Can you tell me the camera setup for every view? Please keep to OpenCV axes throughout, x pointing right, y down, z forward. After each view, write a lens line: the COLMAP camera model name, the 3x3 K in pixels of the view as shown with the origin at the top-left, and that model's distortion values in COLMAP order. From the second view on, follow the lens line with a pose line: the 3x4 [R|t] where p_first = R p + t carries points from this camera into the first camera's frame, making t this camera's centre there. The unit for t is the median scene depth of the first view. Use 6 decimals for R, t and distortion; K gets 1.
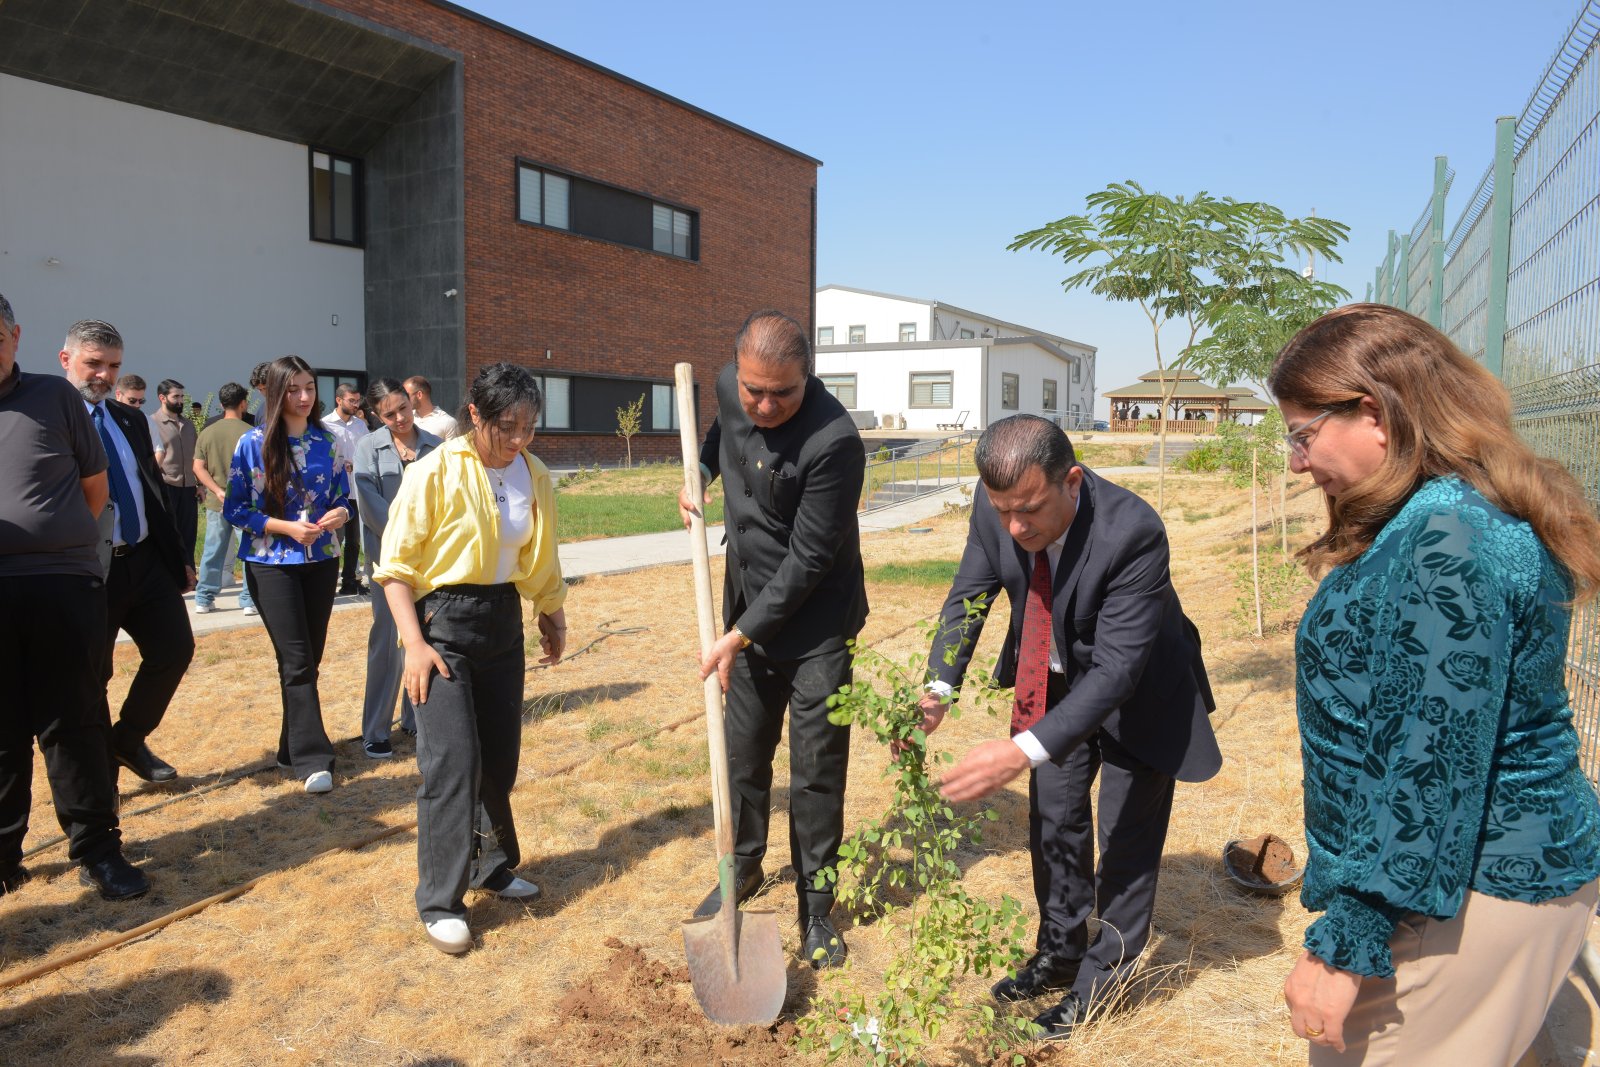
lens RADIAL K [[1137.9, 0, 797.3], [0, 1137.9, 520.5], [0, 0, 1]] dist [-0.042997, -0.012755]
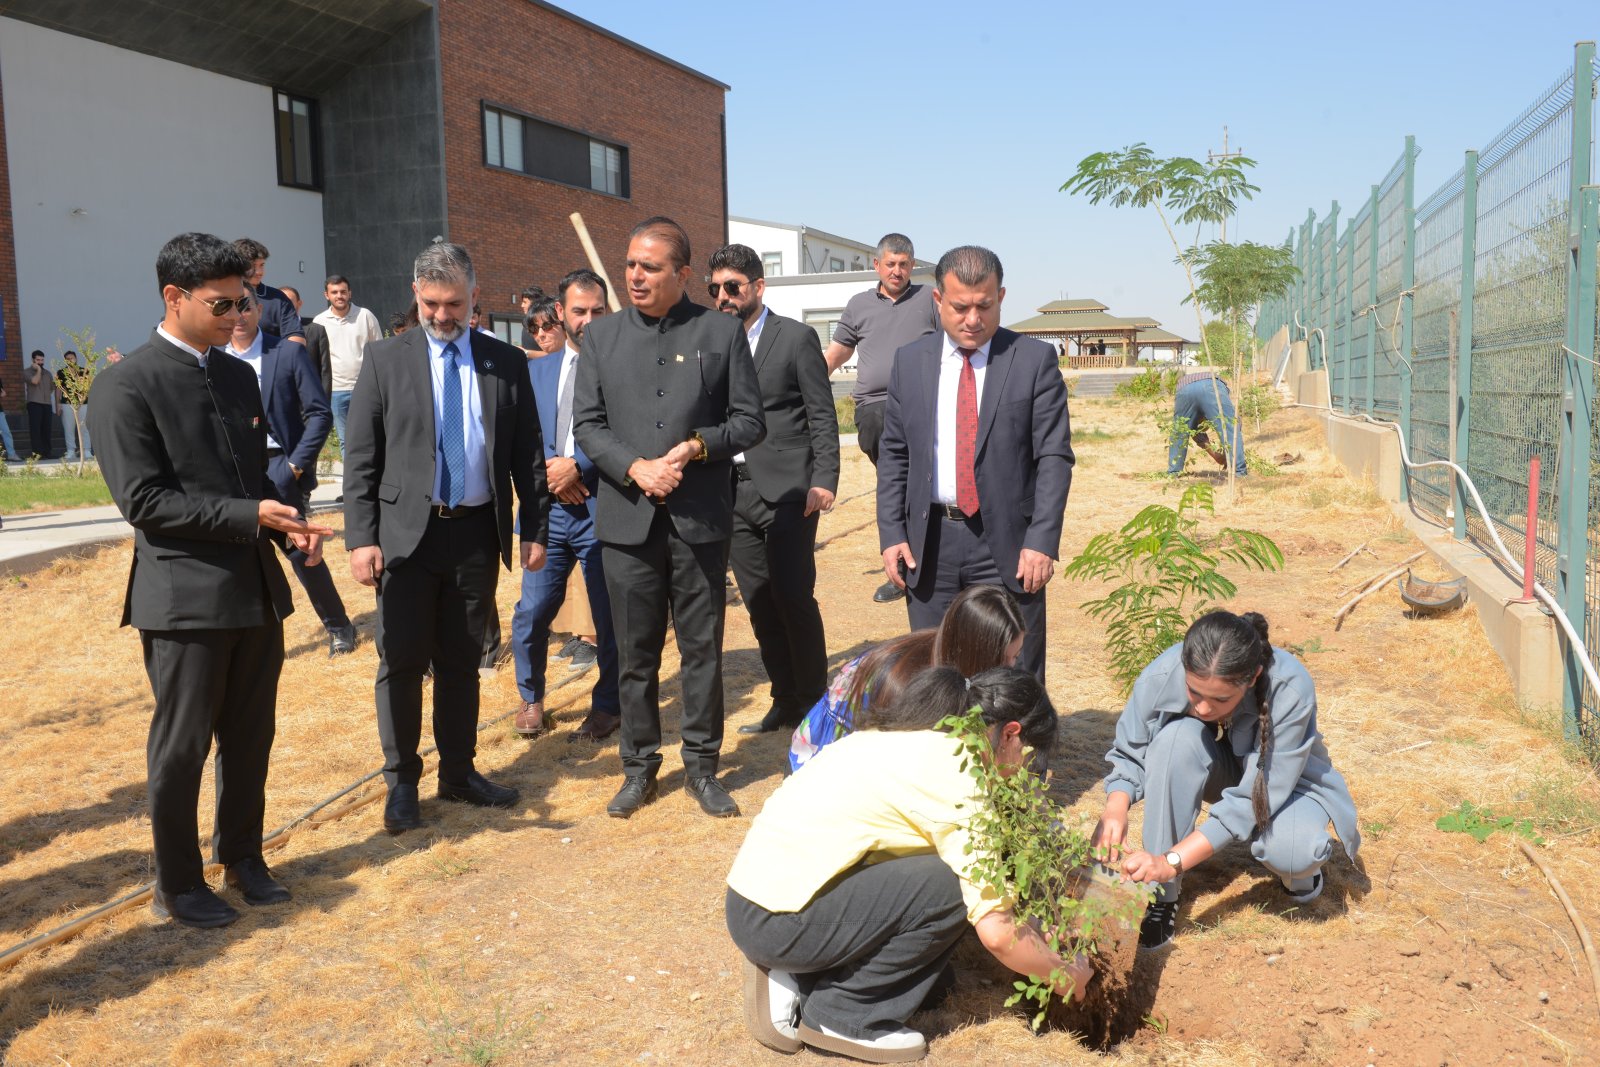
lens RADIAL K [[1554.7, 0, 803.1], [0, 1554.7, 534.3], [0, 0, 1]] dist [0.025148, 0.020773]
pose [[0.984431, -0.046125, 0.169613, -0.205301], [0.043942, 0.998896, 0.016604, 0.046887], [-0.170192, -0.008893, 0.985371, -0.379813]]
